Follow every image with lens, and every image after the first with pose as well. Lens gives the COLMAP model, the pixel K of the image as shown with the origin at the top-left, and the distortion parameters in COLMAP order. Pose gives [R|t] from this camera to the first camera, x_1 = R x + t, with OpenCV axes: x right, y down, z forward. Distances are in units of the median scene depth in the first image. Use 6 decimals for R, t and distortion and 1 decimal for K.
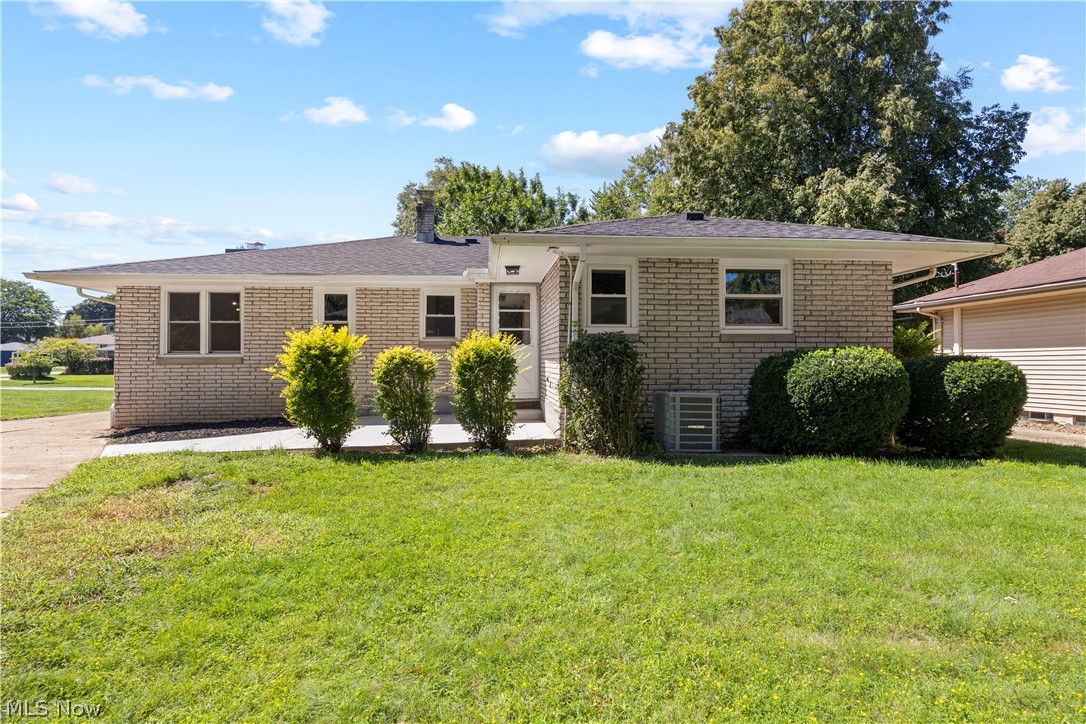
lens RADIAL K [[563.3, 0, 543.0], [0, 563.3, 362.0], [0, 0, 1]] dist [-0.005130, -0.000567]
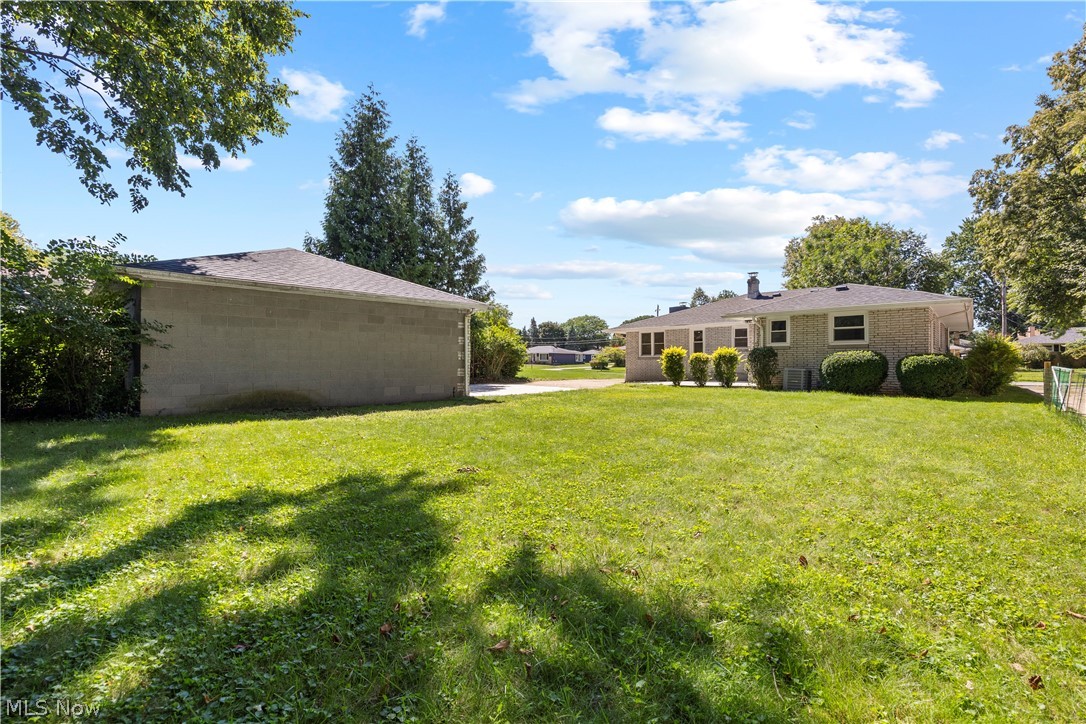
lens RADIAL K [[464.9, 0, 543.0], [0, 464.9, 362.0], [0, 0, 1]] dist [-0.001373, 0.000320]
pose [[0.653928, 0.001252, -0.756556, 0.865931], [0.000805, 0.999997, 0.002351, 0.012141], [0.756556, -0.002147, 0.653925, -0.995594]]
